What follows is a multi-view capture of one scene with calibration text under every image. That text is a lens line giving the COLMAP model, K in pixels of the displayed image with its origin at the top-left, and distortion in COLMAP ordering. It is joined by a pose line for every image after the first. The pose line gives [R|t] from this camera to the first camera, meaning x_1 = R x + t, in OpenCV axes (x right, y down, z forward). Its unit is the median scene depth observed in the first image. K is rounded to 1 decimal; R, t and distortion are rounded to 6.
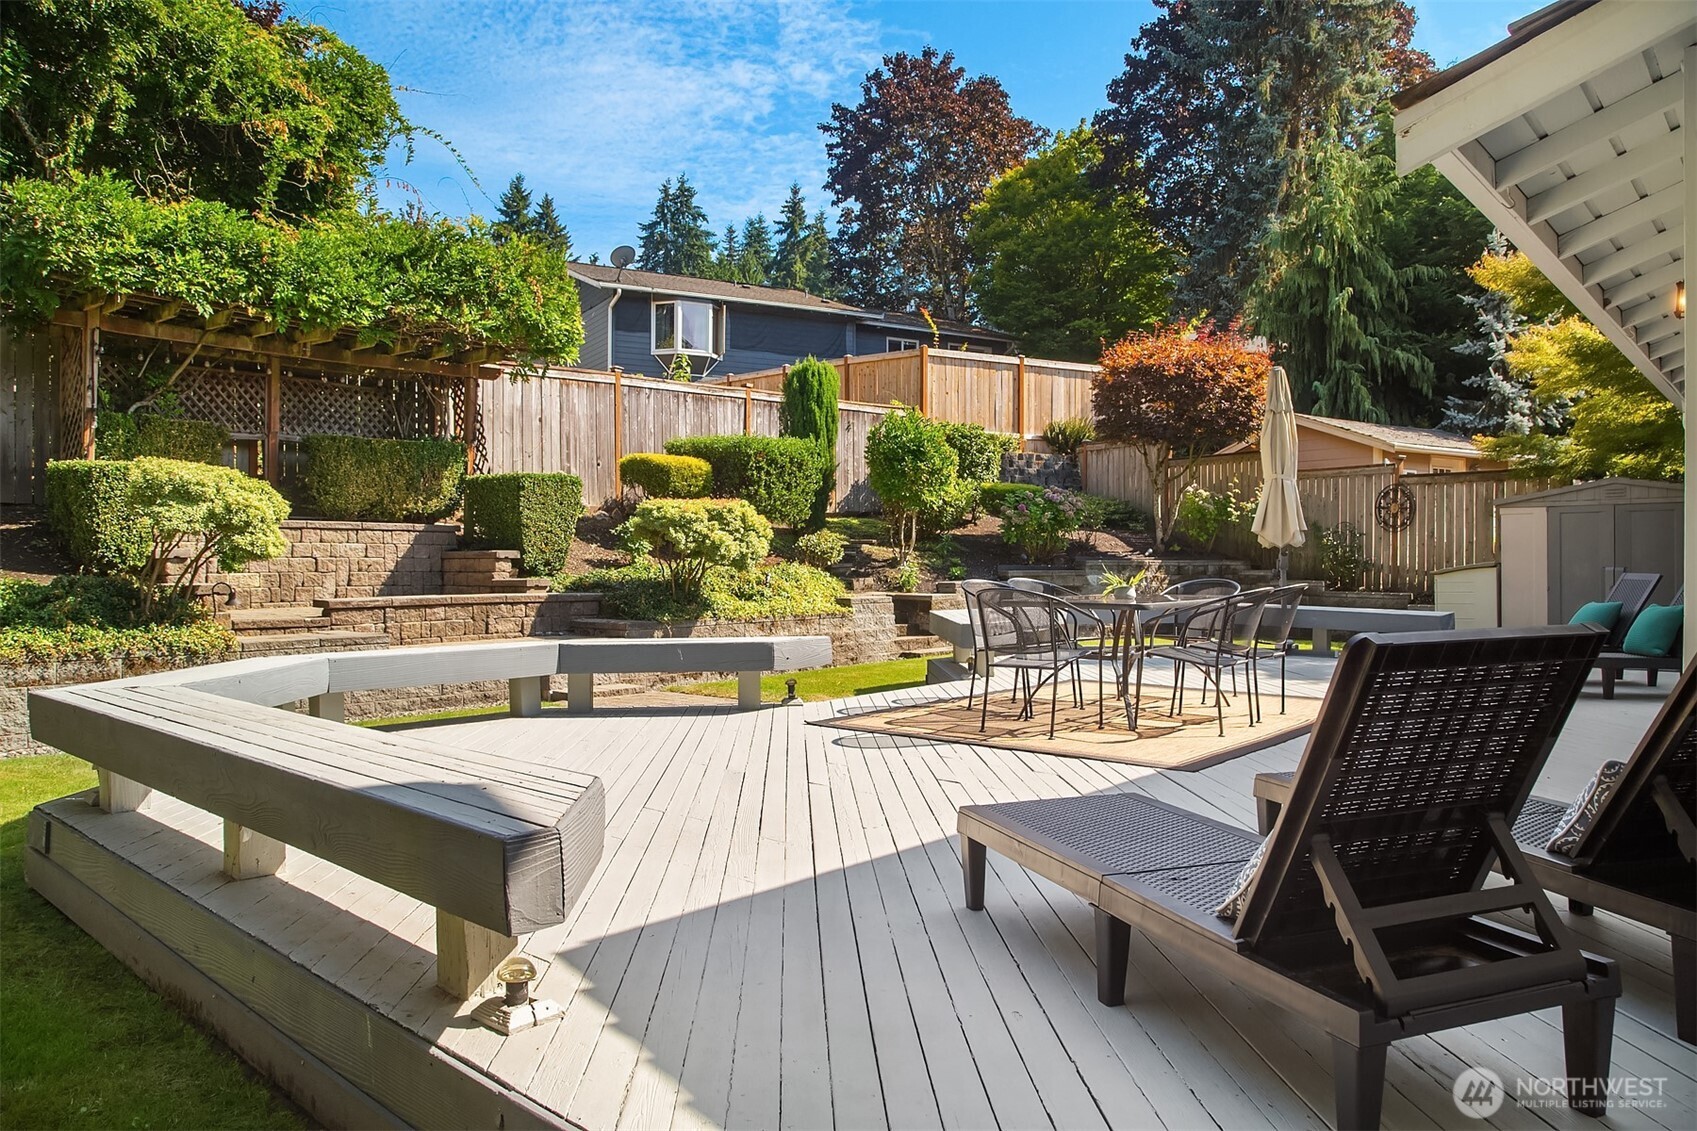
lens RADIAL K [[1135.7, 0, 848.5], [0, 1135.7, 565.5], [0, 0, 1]] dist [-0.061456, 0.002611]
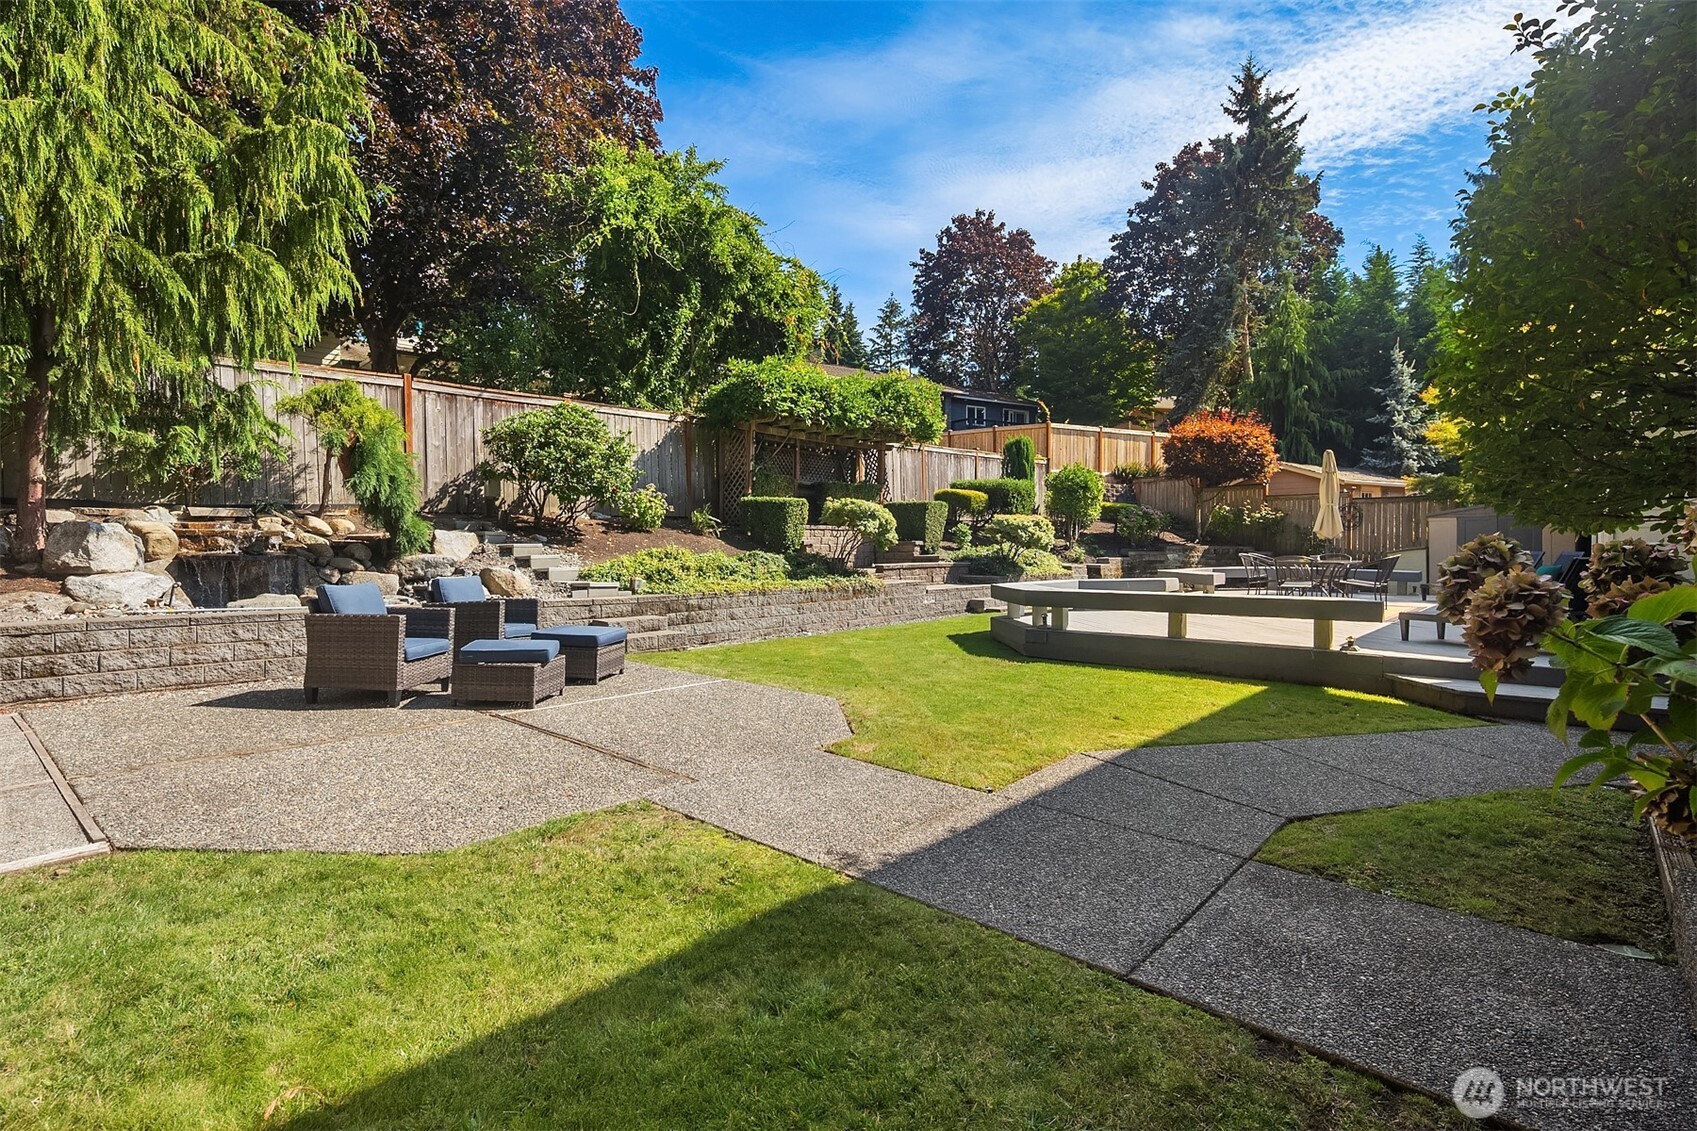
lens RADIAL K [[805.0, 0, 848.5], [0, 805.0, 565.5], [0, 0, 1]] dist [0.000895, 0.000270]
pose [[0.999975, -0.001989, -0.006744, -0.240054], [0.002083, 0.999900, 0.013989, 0.005299], [0.006715, -0.014002, 0.999879, -0.228203]]
